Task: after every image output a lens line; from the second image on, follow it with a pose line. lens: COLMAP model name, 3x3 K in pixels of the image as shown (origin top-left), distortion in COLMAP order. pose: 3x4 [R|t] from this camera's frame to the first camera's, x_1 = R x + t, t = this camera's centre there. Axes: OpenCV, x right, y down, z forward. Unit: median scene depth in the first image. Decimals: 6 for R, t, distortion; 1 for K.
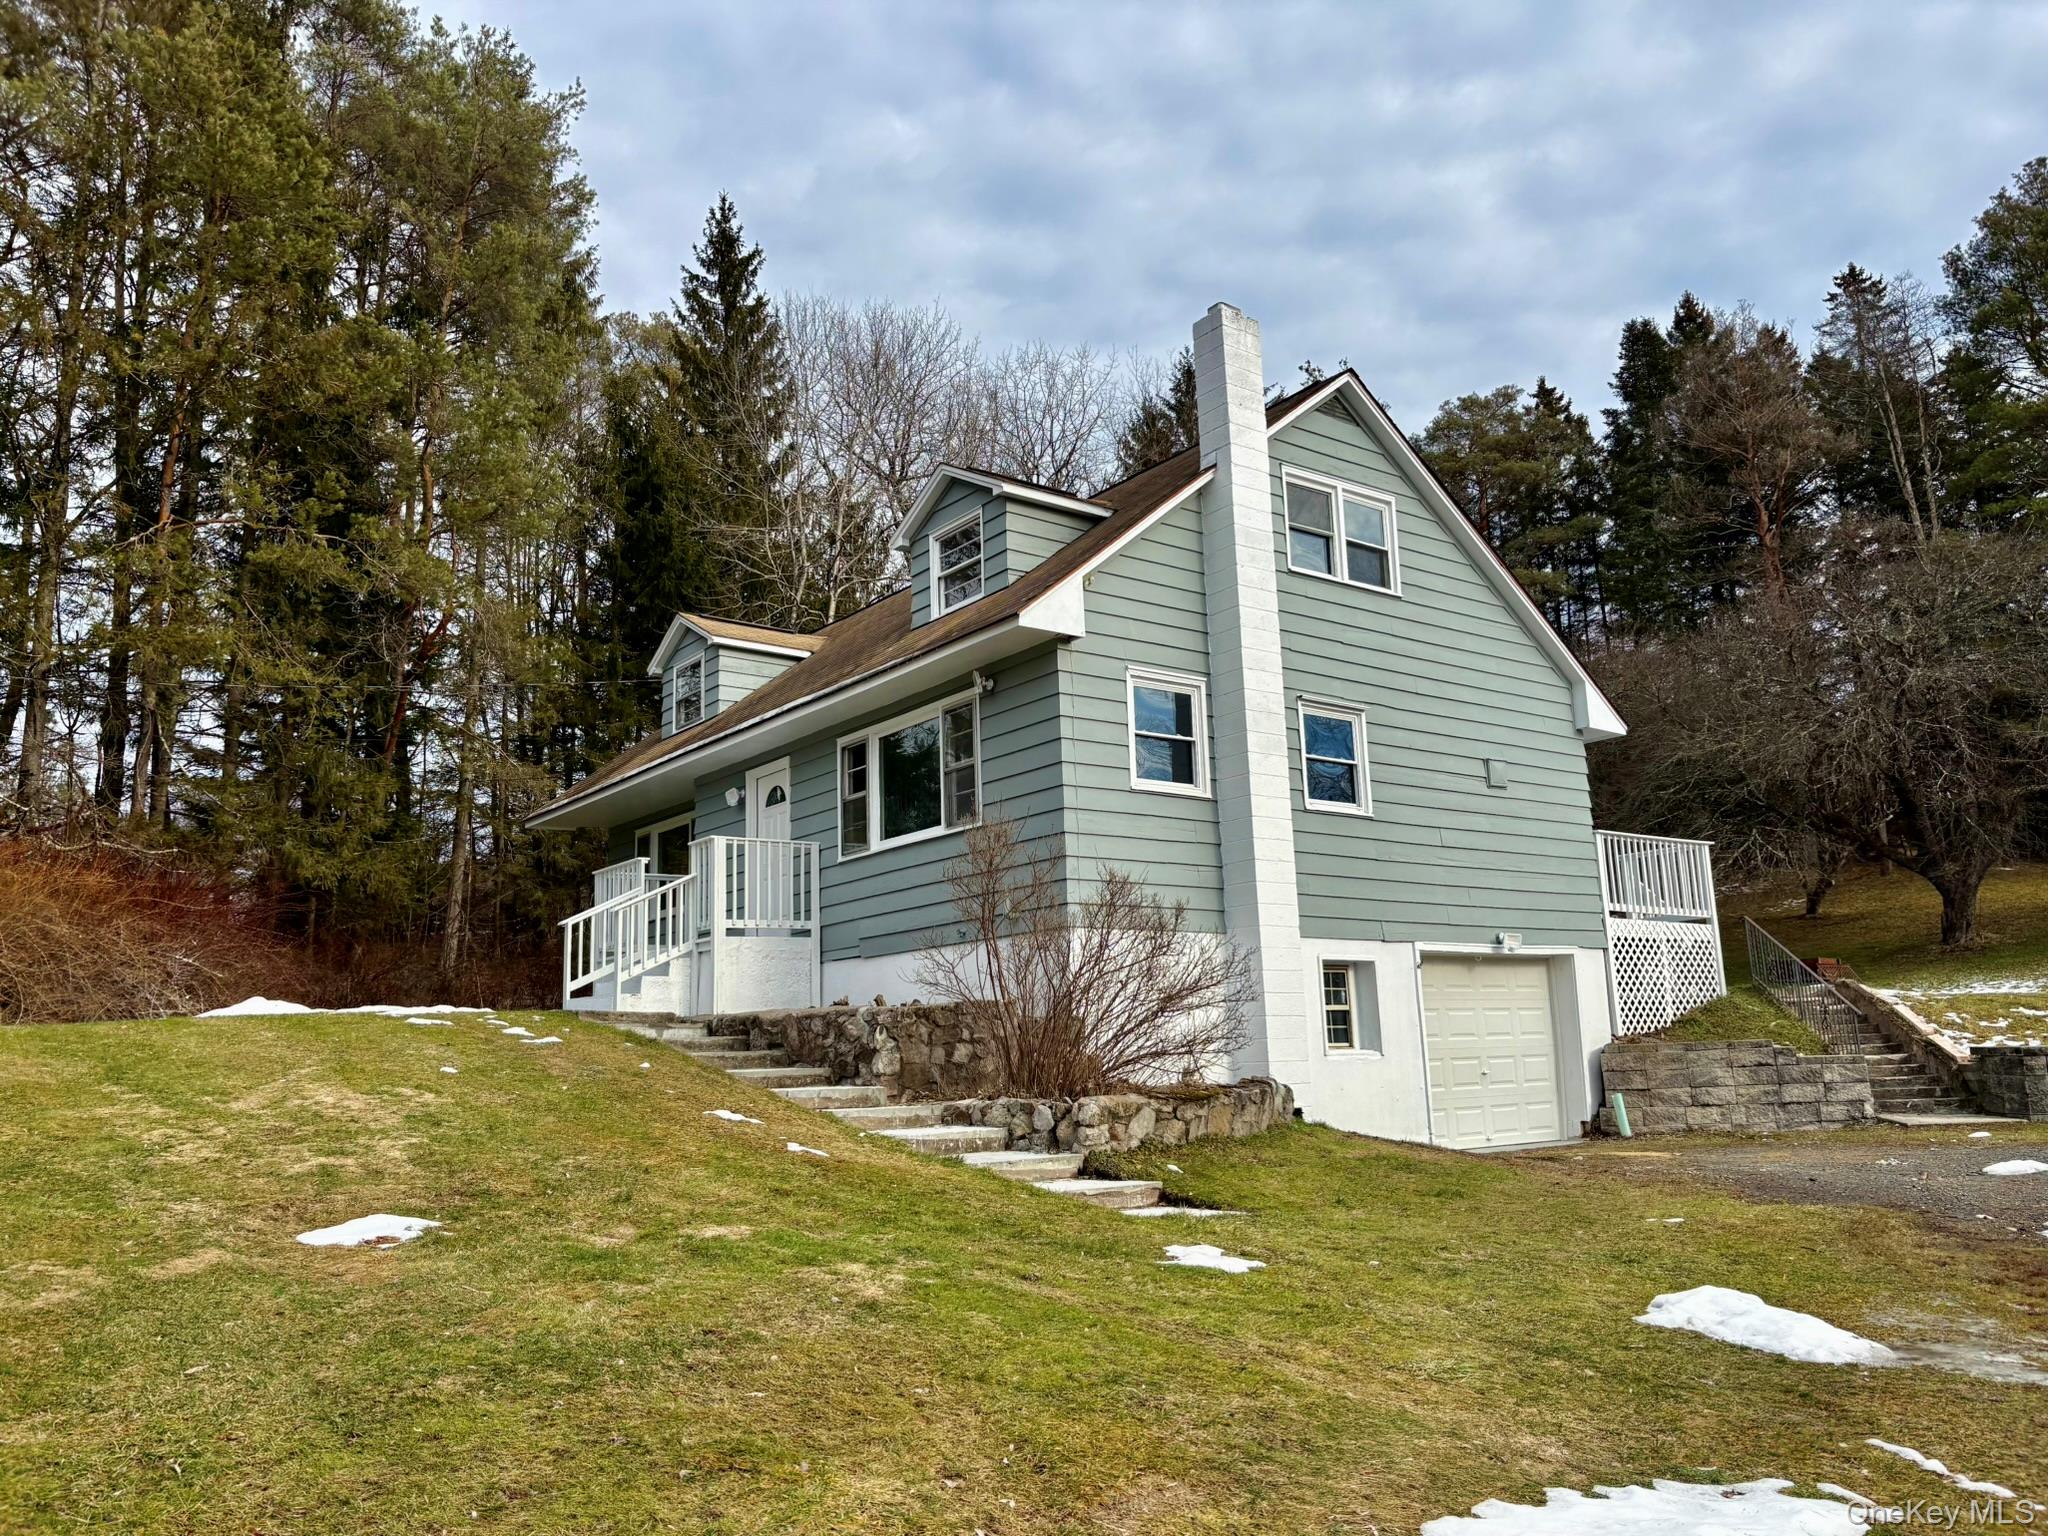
lens RADIAL K [[1547.6, 0, 1032.0], [0, 1547.6, 770.7], [0, 0, 1]] dist [0.027629, -0.010160]
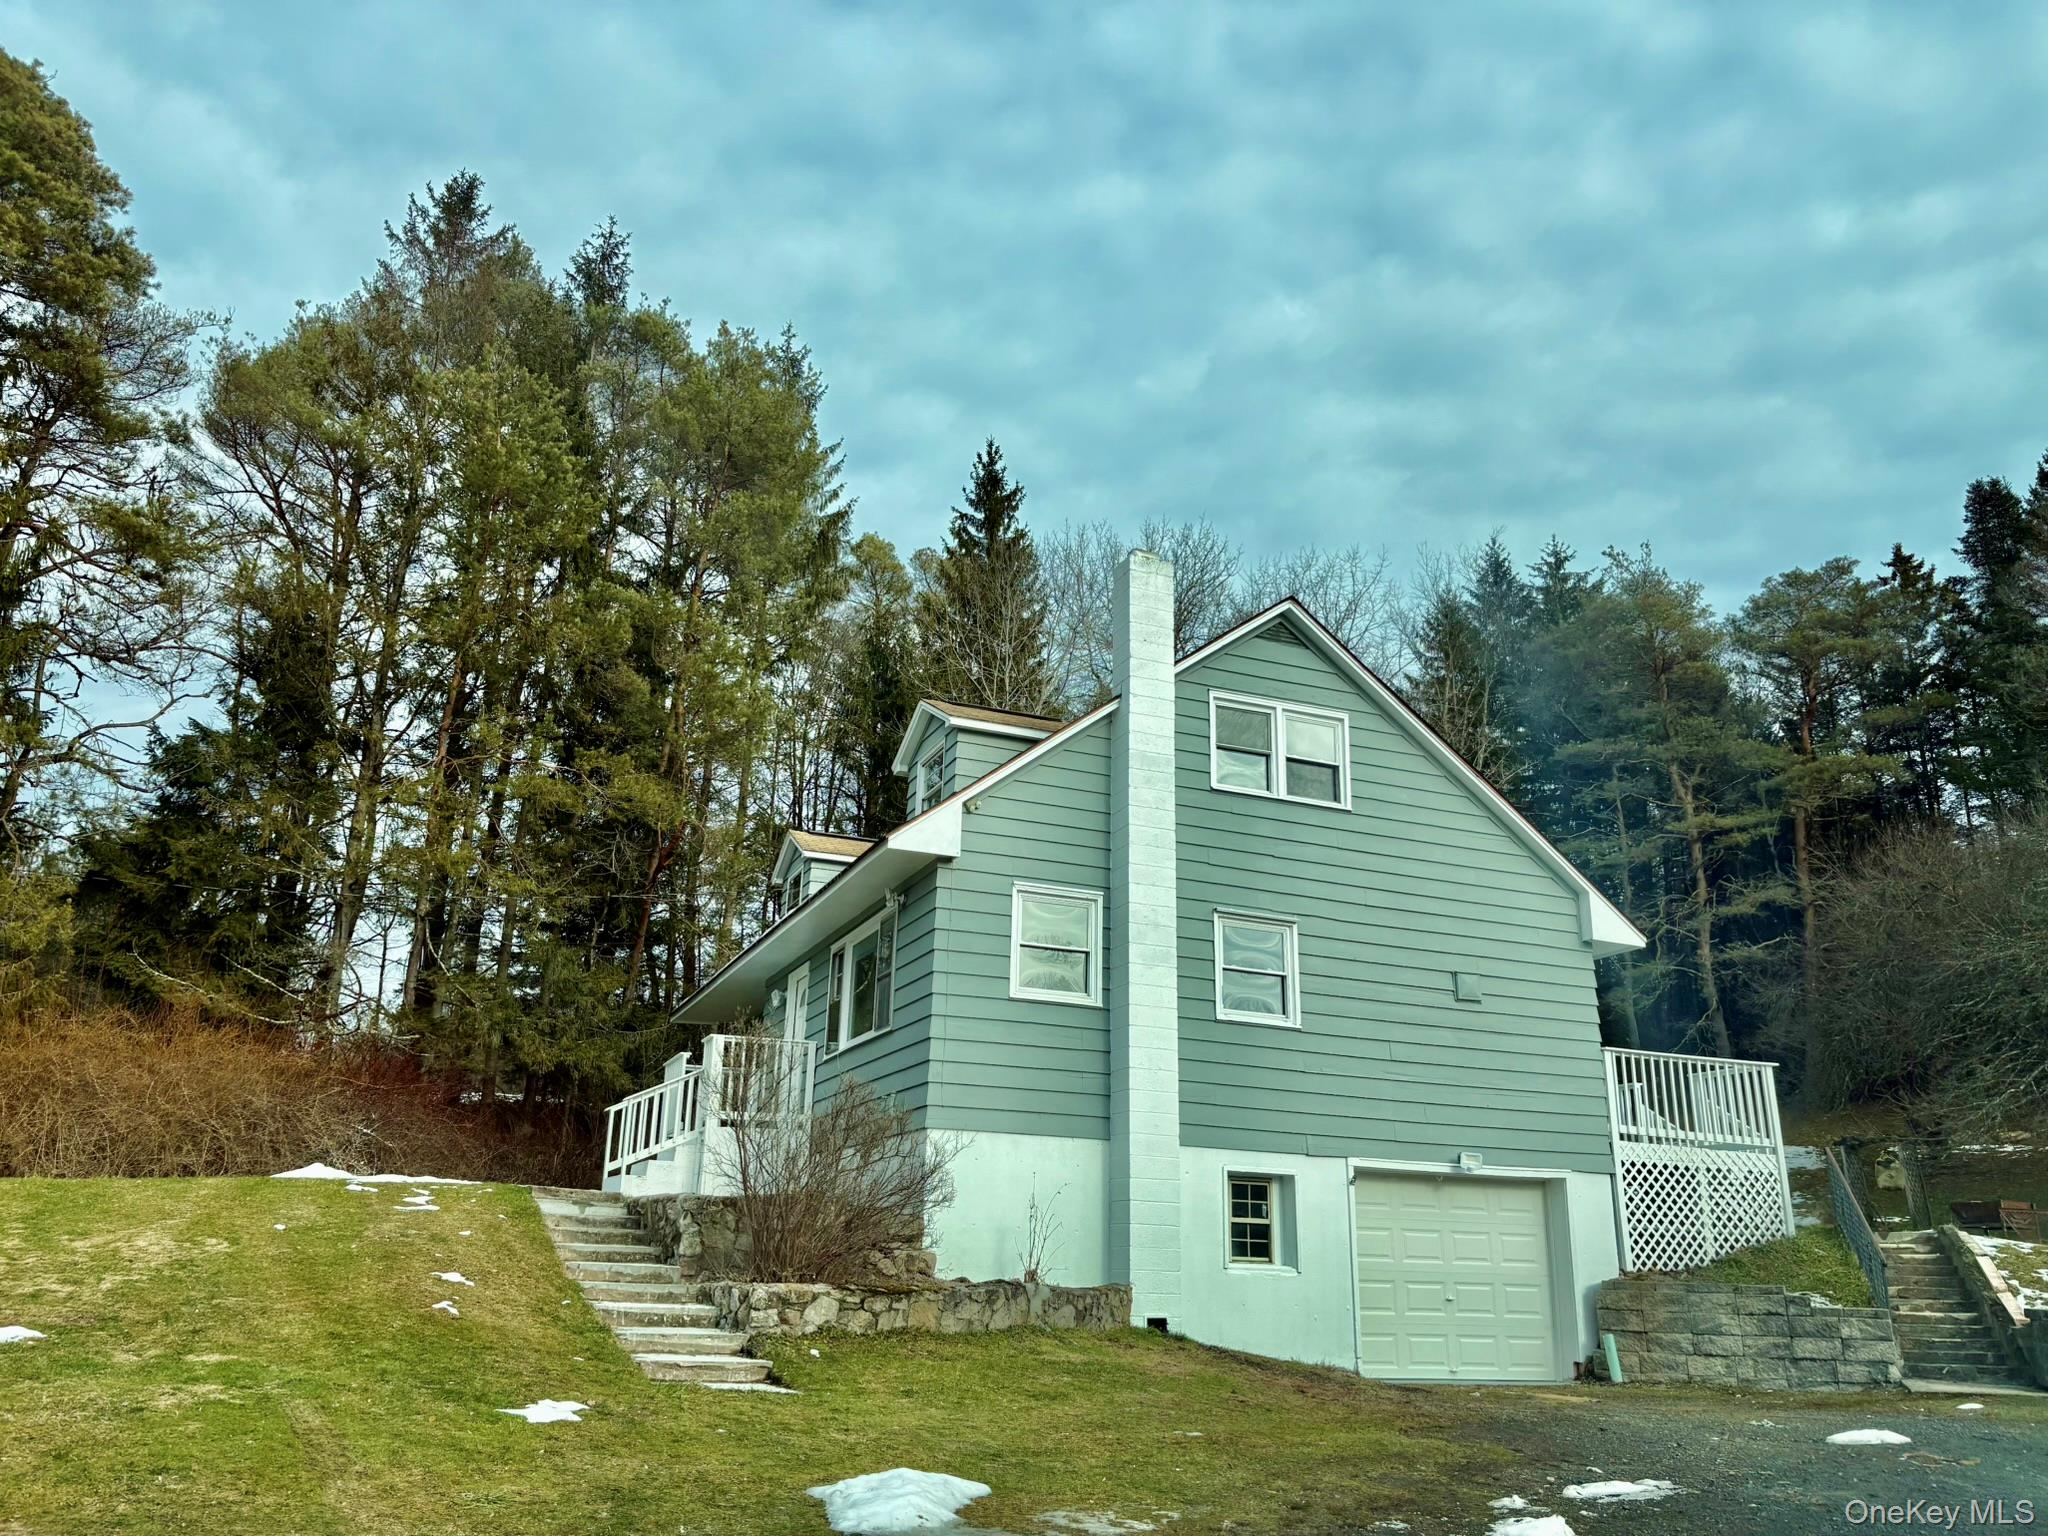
lens RADIAL K [[1538.4, 0, 1021.8], [0, 1538.4, 757.5], [0, 0, 1]] dist [0.072987, -0.080646]
pose [[0.962035, -0.027353, -0.271551, 0.299733], [-0.008490, 0.991485, -0.129947, -0.011616], [0.272793, 0.127319, 0.953611, -0.035777]]
